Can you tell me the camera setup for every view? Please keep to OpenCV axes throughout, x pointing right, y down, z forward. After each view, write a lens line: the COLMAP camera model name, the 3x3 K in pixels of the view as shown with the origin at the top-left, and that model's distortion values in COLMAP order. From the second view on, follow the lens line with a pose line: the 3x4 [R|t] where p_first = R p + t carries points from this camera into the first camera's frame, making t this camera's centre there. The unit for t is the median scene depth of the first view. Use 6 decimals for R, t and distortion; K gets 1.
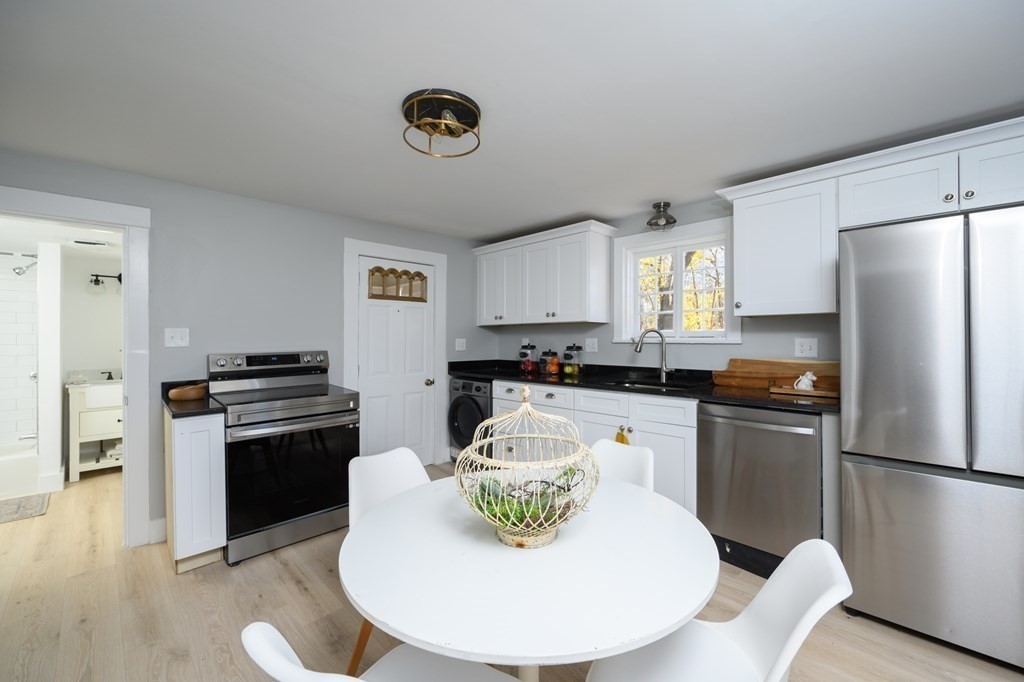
lens RADIAL K [[424.7, 0, 511.1], [0, 424.7, 334.9], [0, 0, 1]] dist [-0.000435, -0.000096]
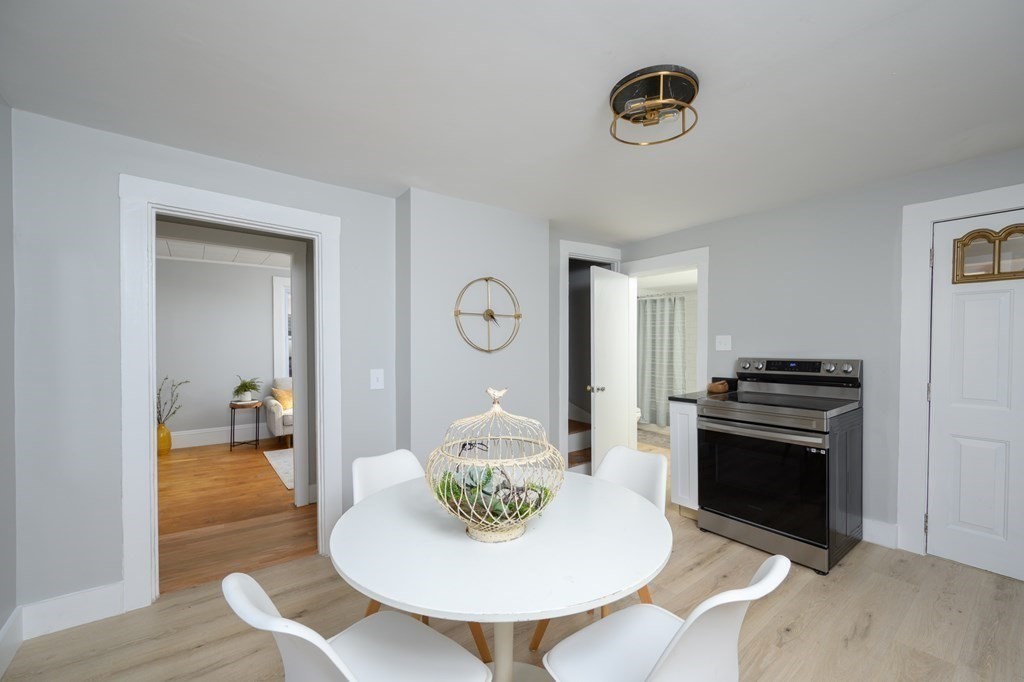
lens RADIAL K [[417.2, 0, 525.1], [0, 417.2, 354.5], [0, 0, 1]] dist [0.000427, 0.000144]
pose [[-0.110637, 0.027489, -0.993481, 0.420891], [0.001743, 0.999621, 0.027465, 0.004269], [0.993859, 0.001307, -0.110643, 0.460026]]
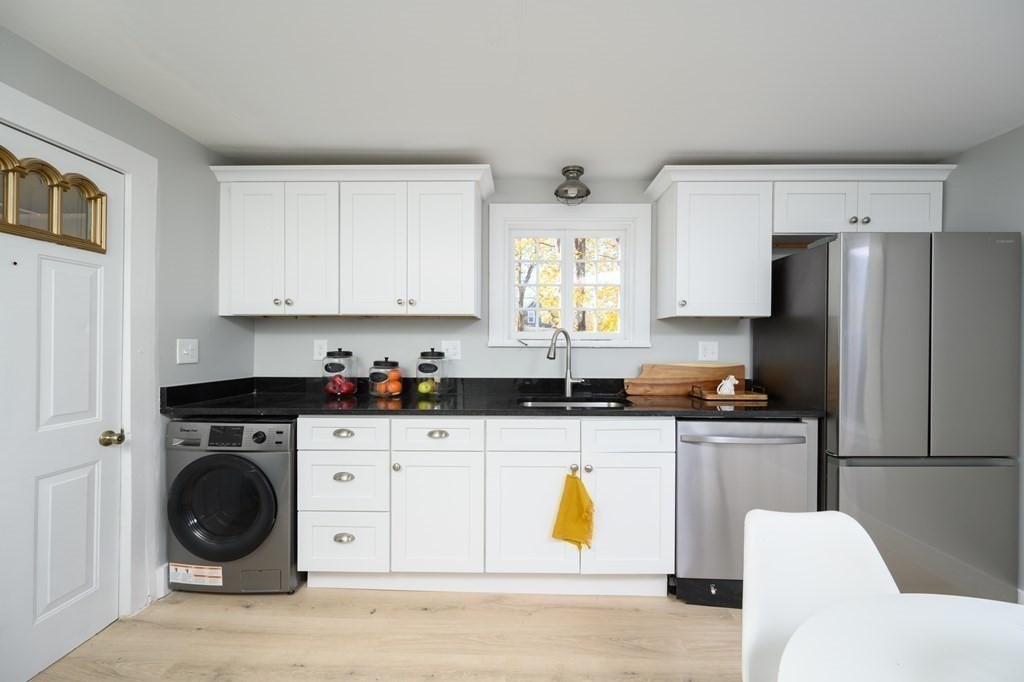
lens RADIAL K [[421.5, 0, 525.4], [0, 421.5, 346.3], [0, 0, 1]] dist [0.001506, 0.000077]
pose [[0.706402, -0.001022, 0.707810, -0.246609], [-0.011382, 0.999853, 0.012803, 0.008328], [-0.707719, -0.017100, 0.706287, 0.484775]]
